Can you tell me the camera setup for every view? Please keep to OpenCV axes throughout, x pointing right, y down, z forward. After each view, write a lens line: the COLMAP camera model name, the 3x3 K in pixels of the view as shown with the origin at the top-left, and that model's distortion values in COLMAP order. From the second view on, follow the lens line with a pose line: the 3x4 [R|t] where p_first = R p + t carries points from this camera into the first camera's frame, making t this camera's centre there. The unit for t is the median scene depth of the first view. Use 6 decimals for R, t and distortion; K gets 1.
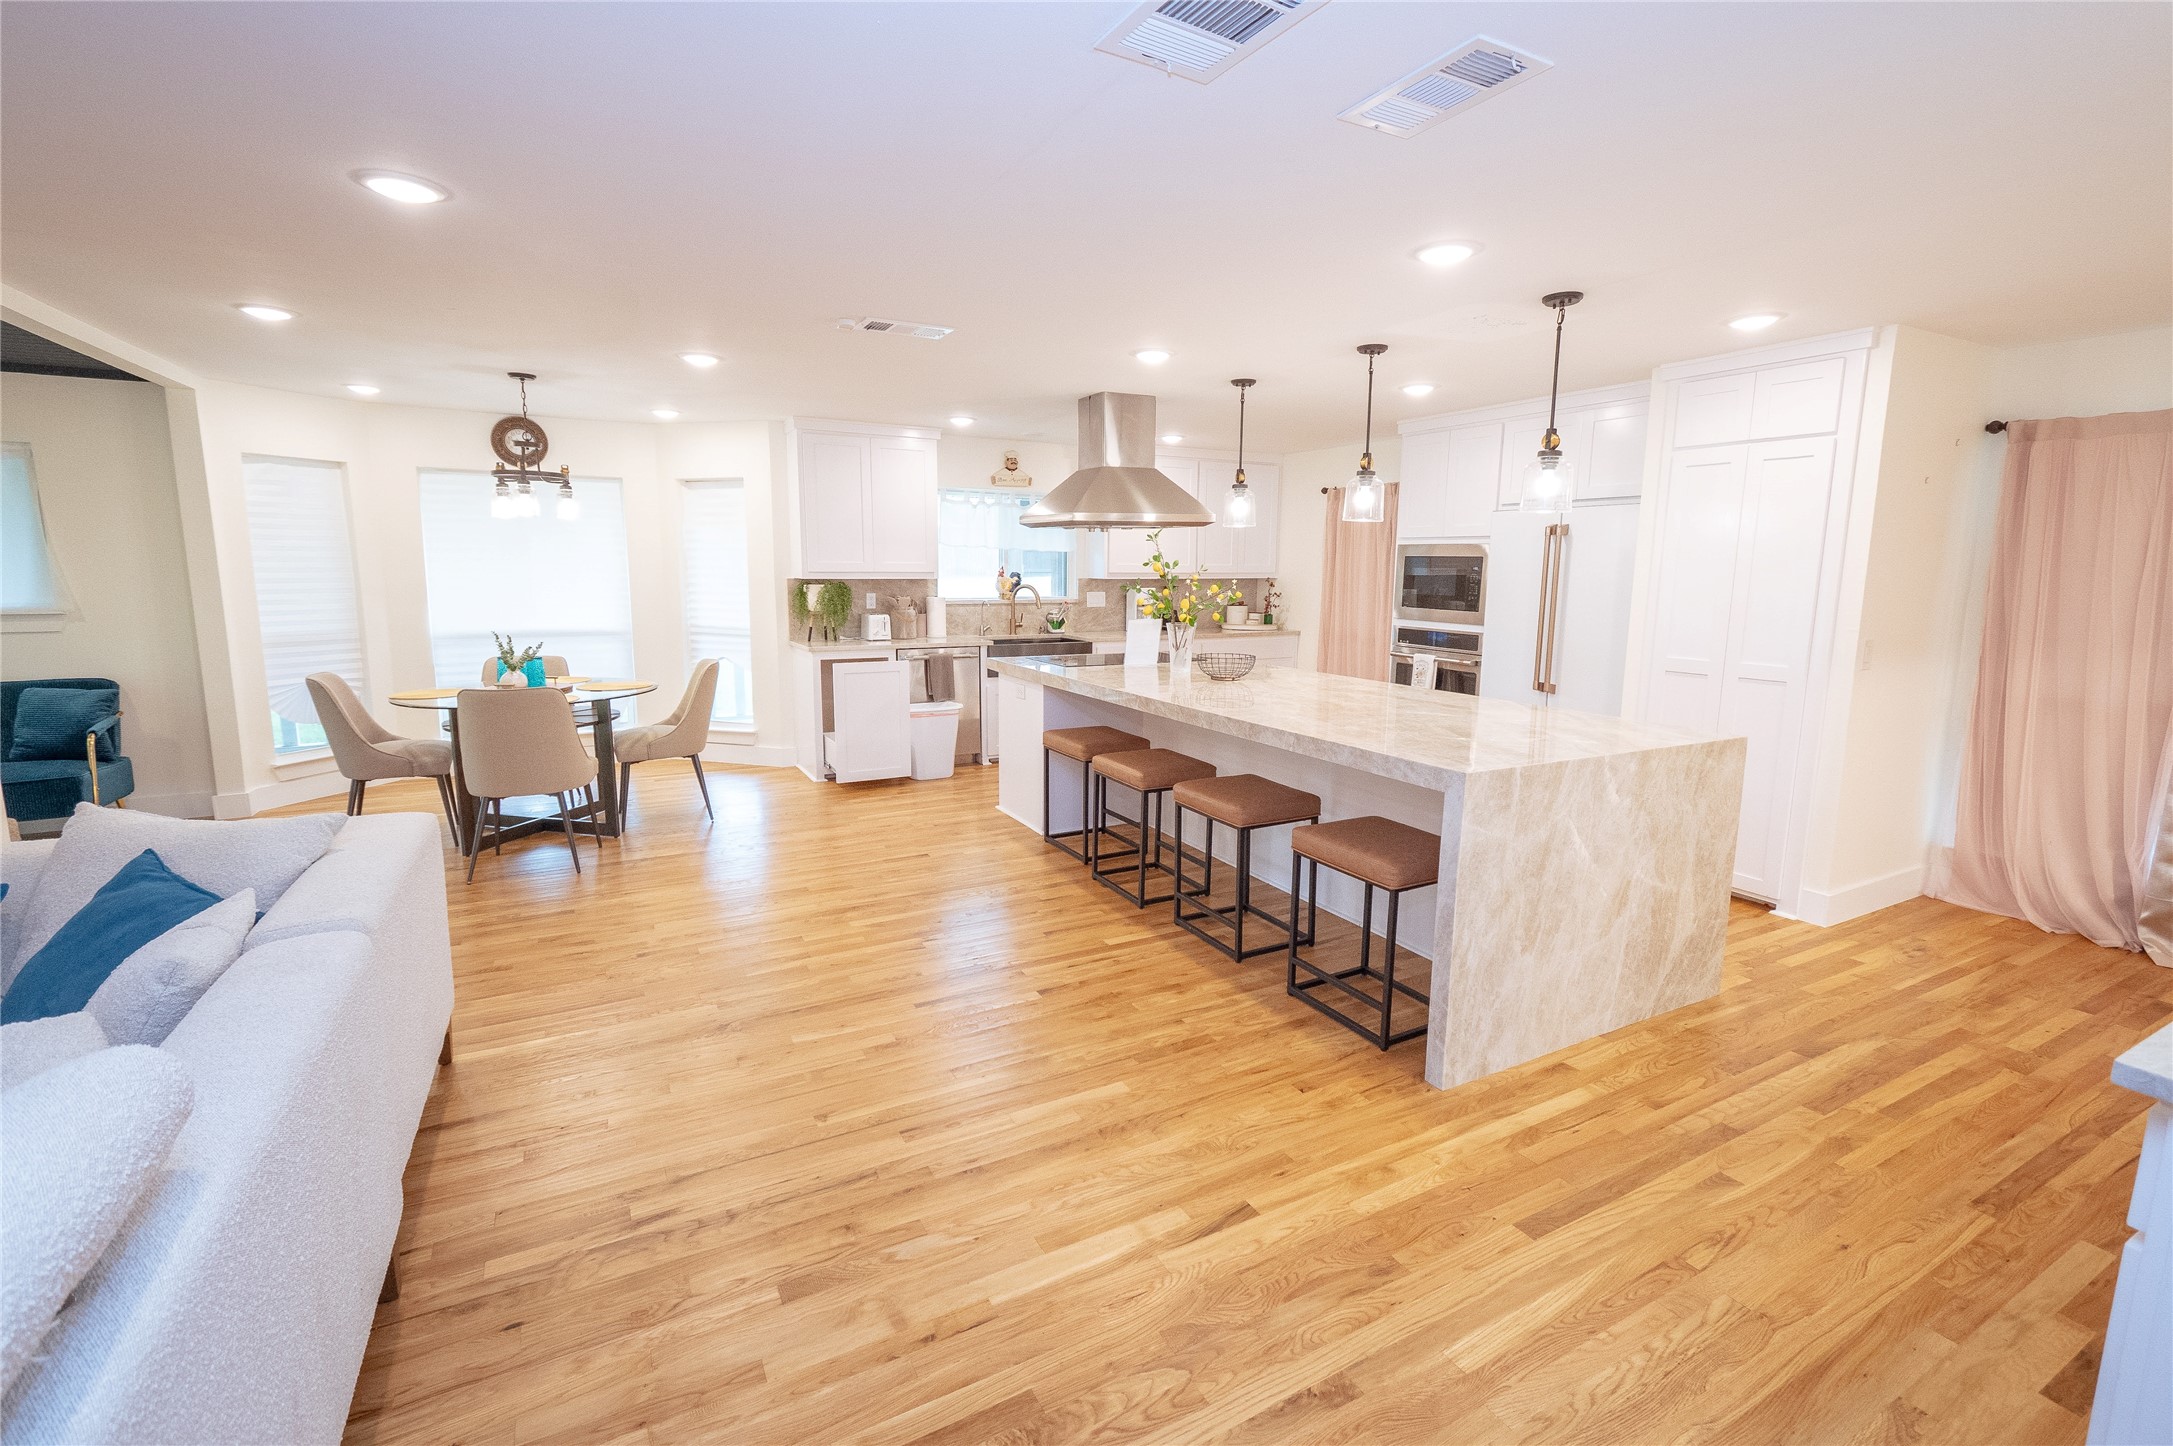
lens RADIAL K [[954.7, 0, 1096.8], [0, 954.7, 709.6], [0, 0, 1]] dist [0.006284, -0.003366]
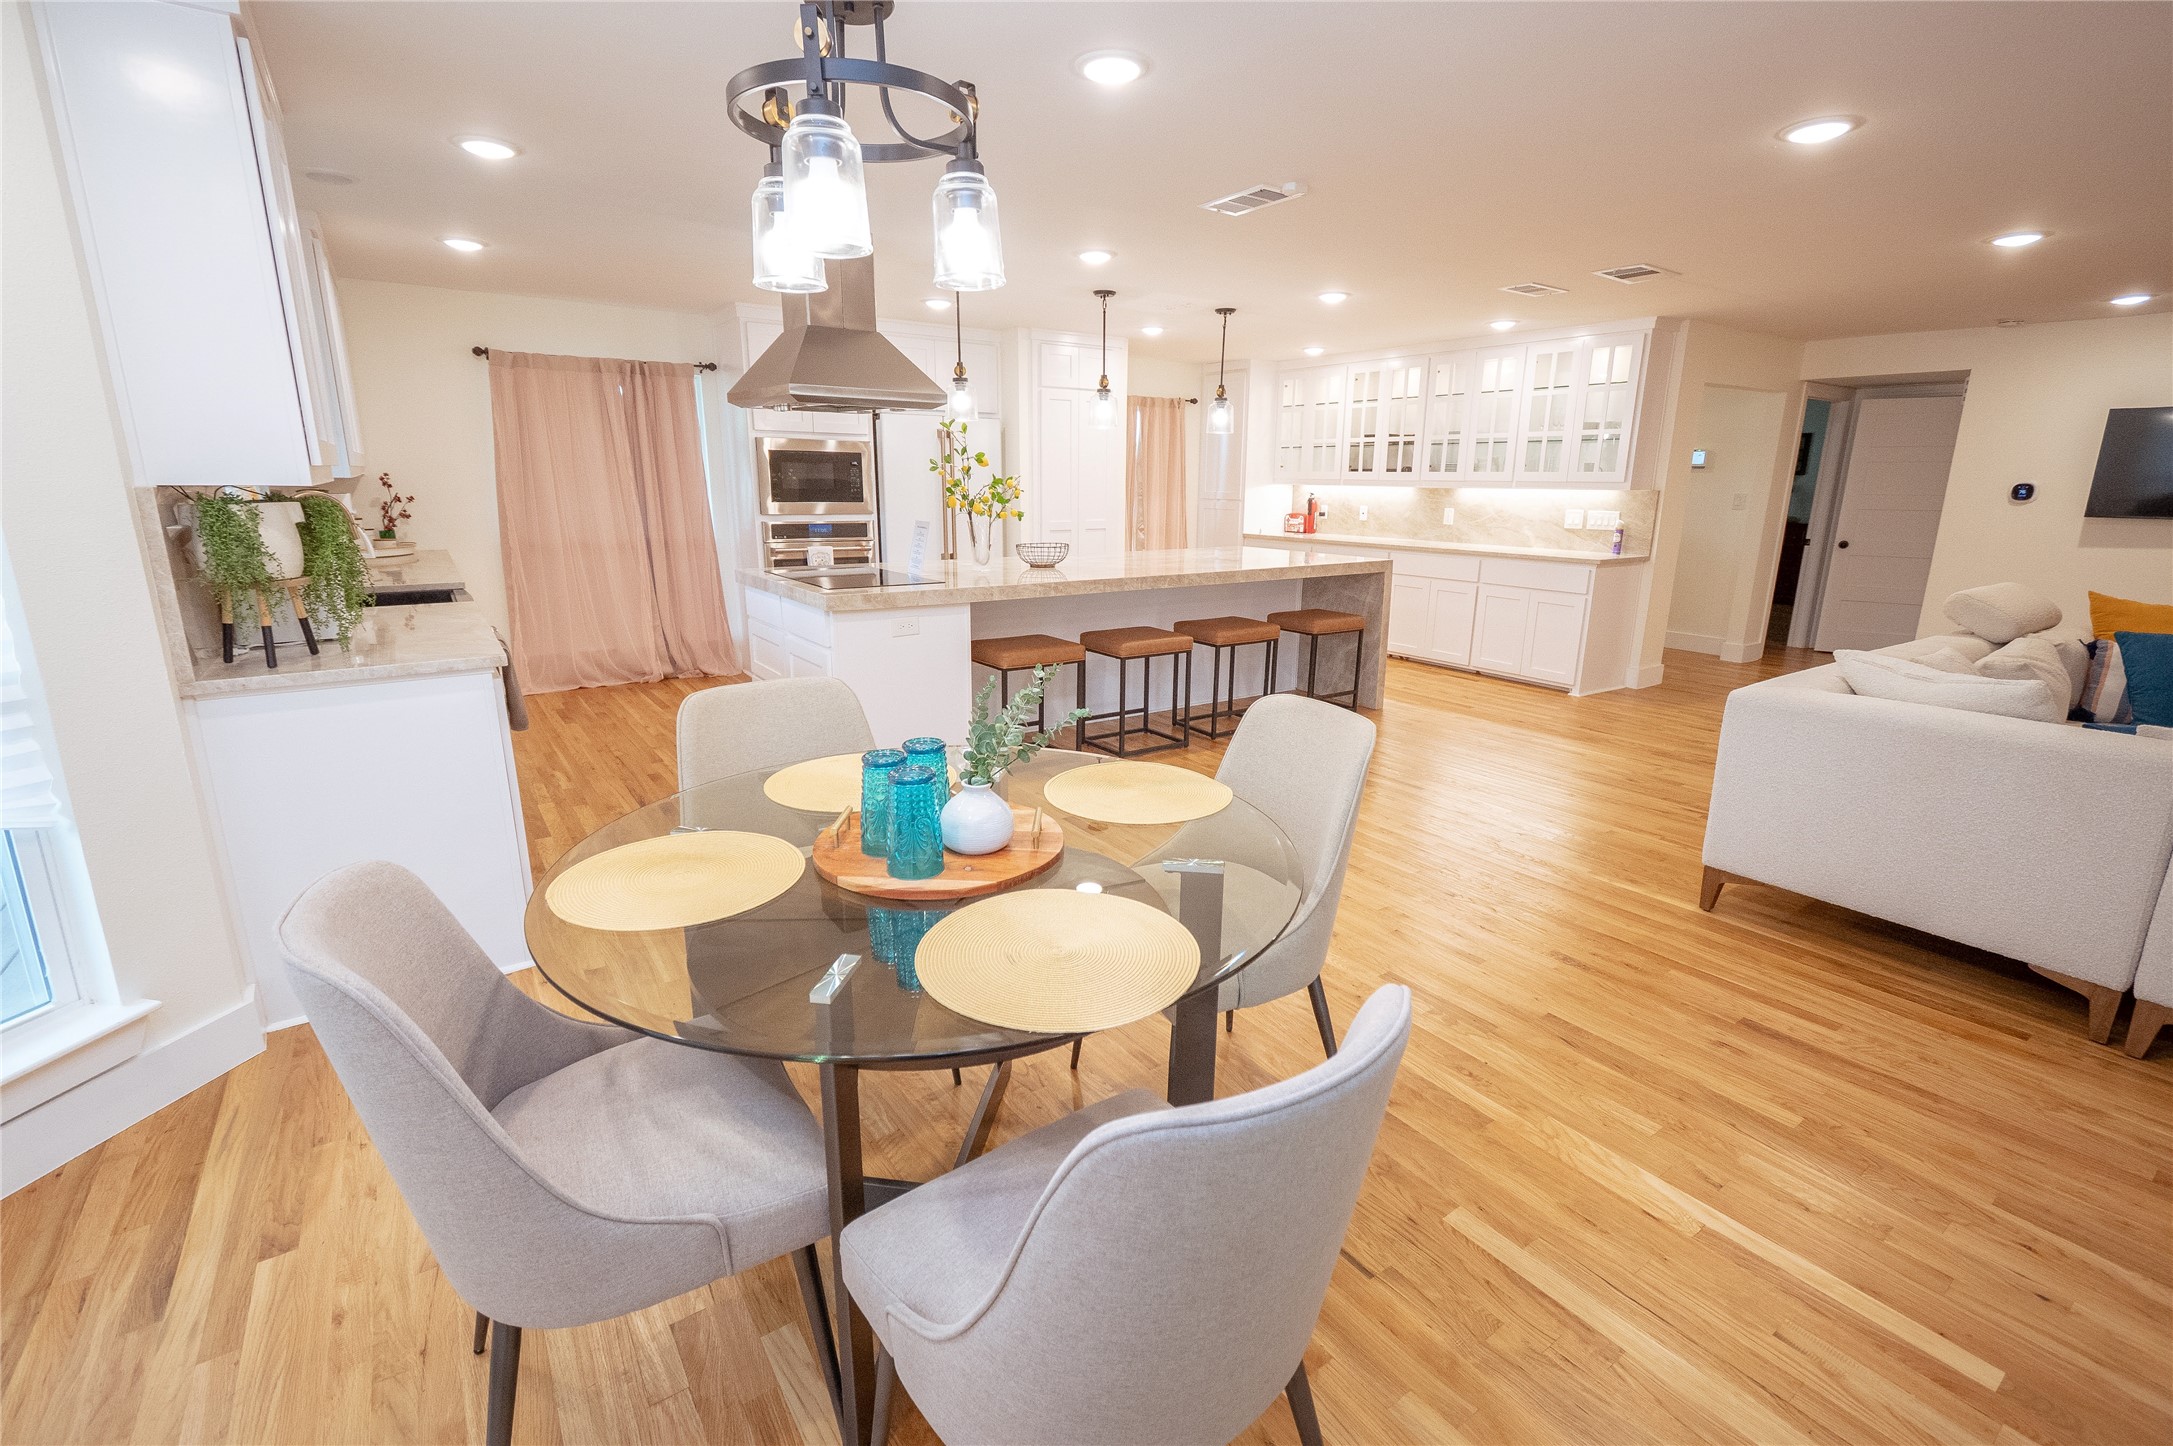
lens RADIAL K [[954.7, 0, 1096.8], [0, 954.7, 709.6], [0, 0, 1]] dist [0.006284, -0.003366]
pose [[-0.119385, -0.246023, 0.961884, -1.116767], [0.138158, 0.955270, 0.261479, -0.176895], [-0.983188, 0.164109, -0.080055, 1.210463]]
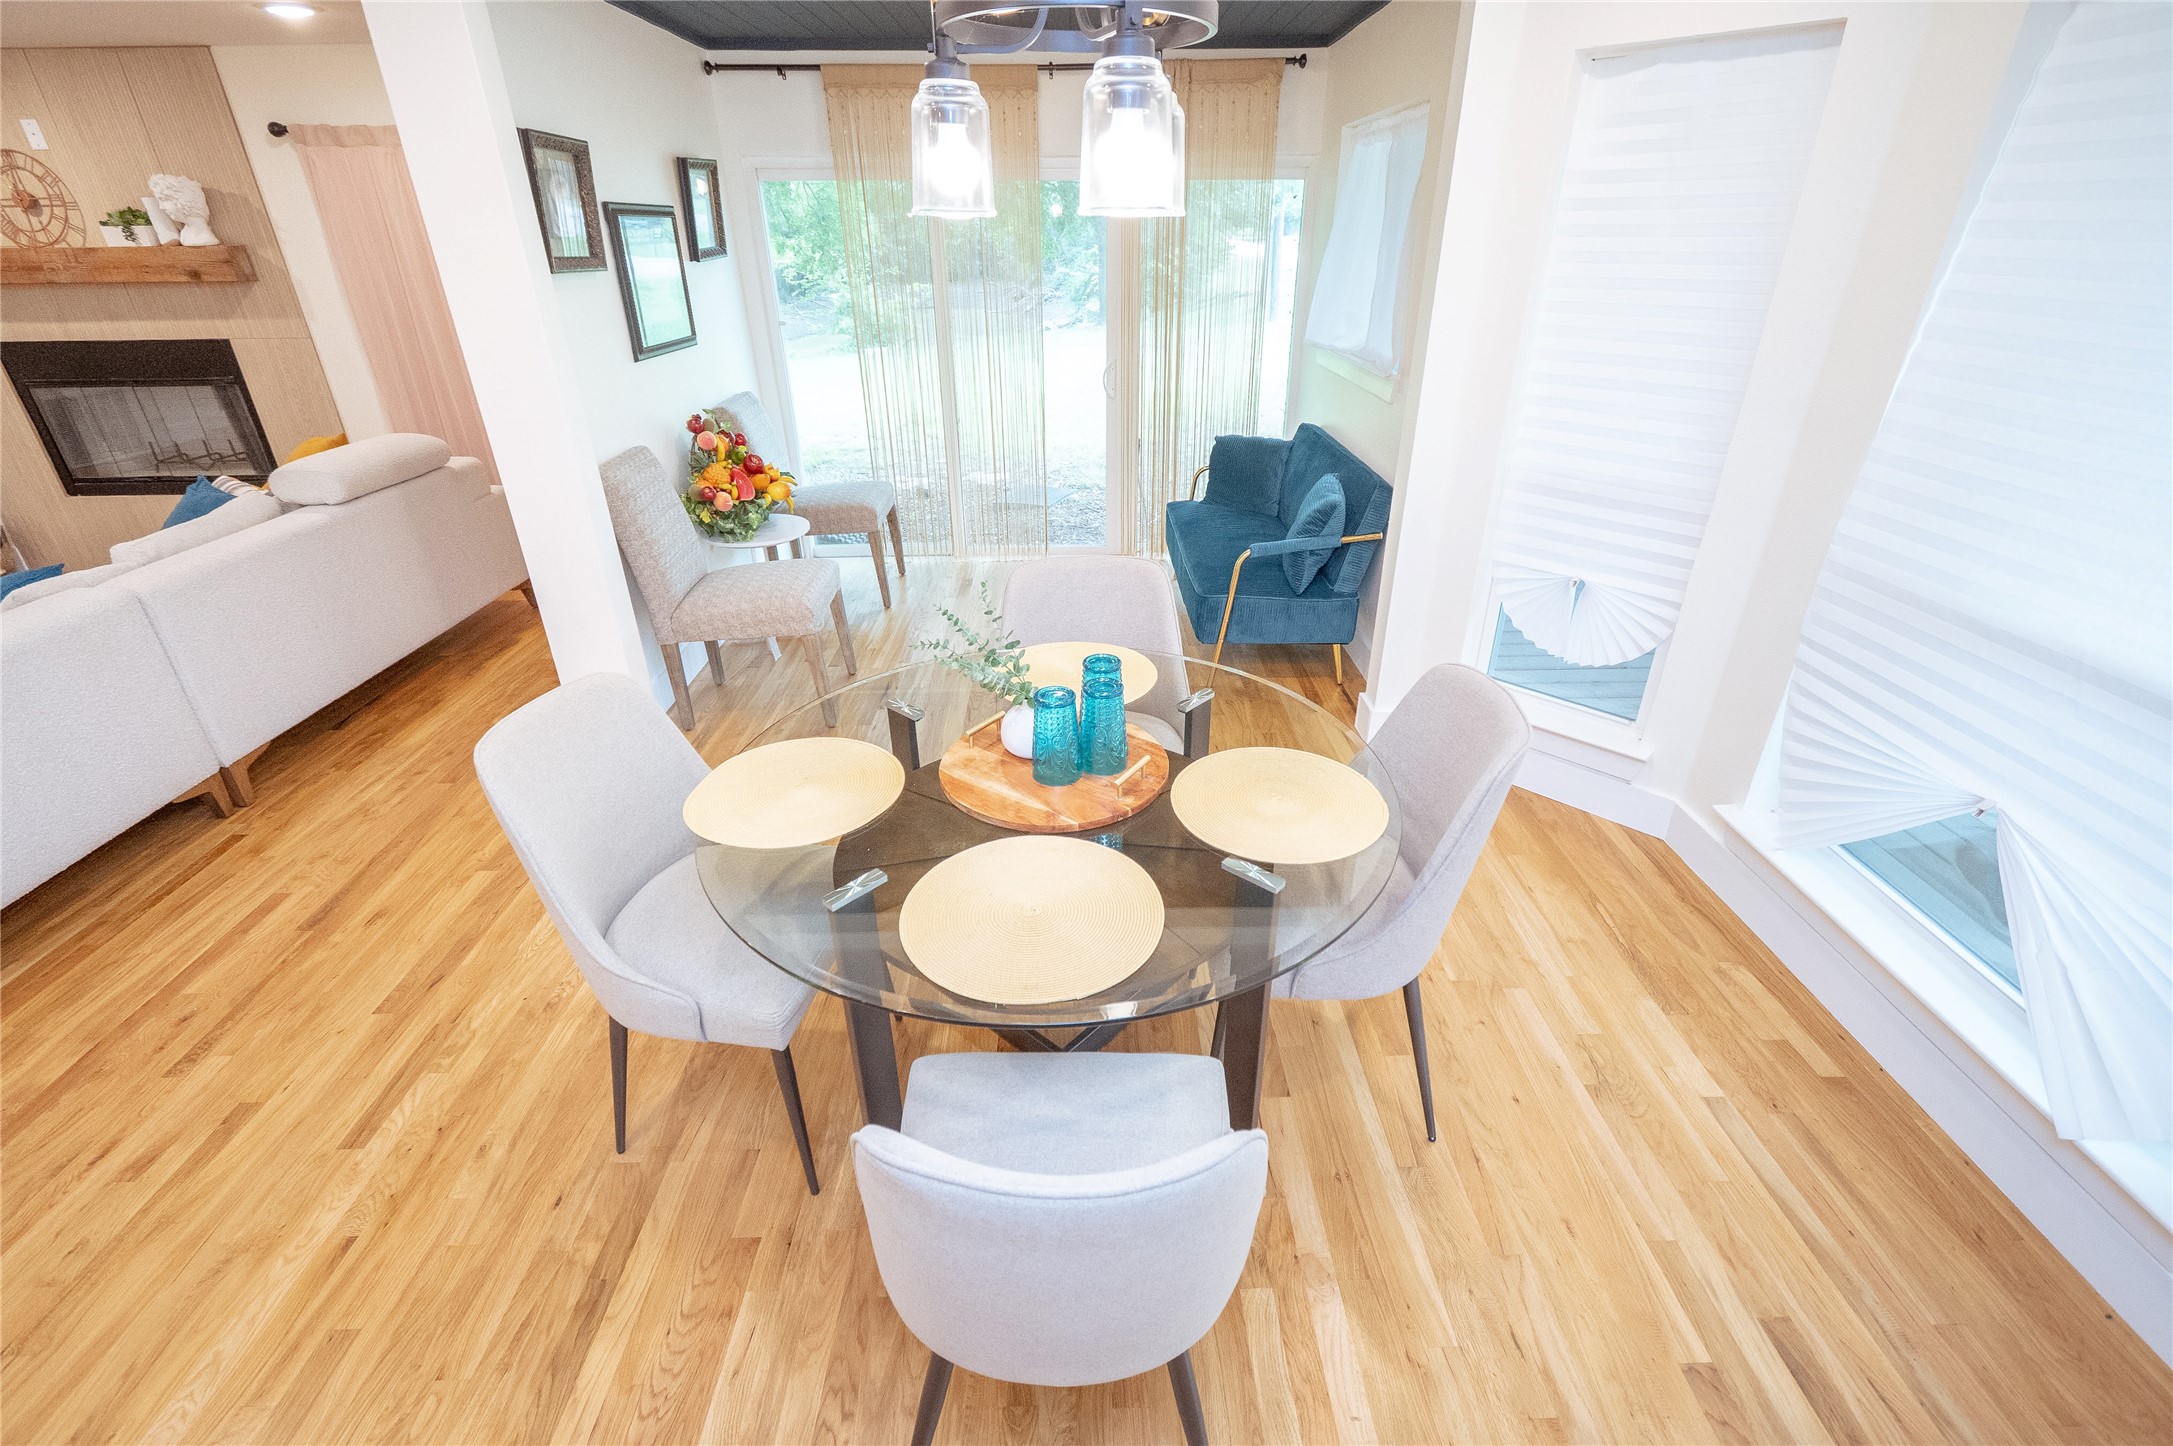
lens RADIAL K [[955.8, 0, 1092.8], [0, 955.8, 724.7], [0, 0, 1]] dist [-0.000539, -0.001054]
pose [[-0.456642, 0.407576, -0.790797, -0.424109], [-0.128172, 0.849472, 0.511830, -0.264922], [0.880369, 0.335082, -0.335665, 1.401690]]
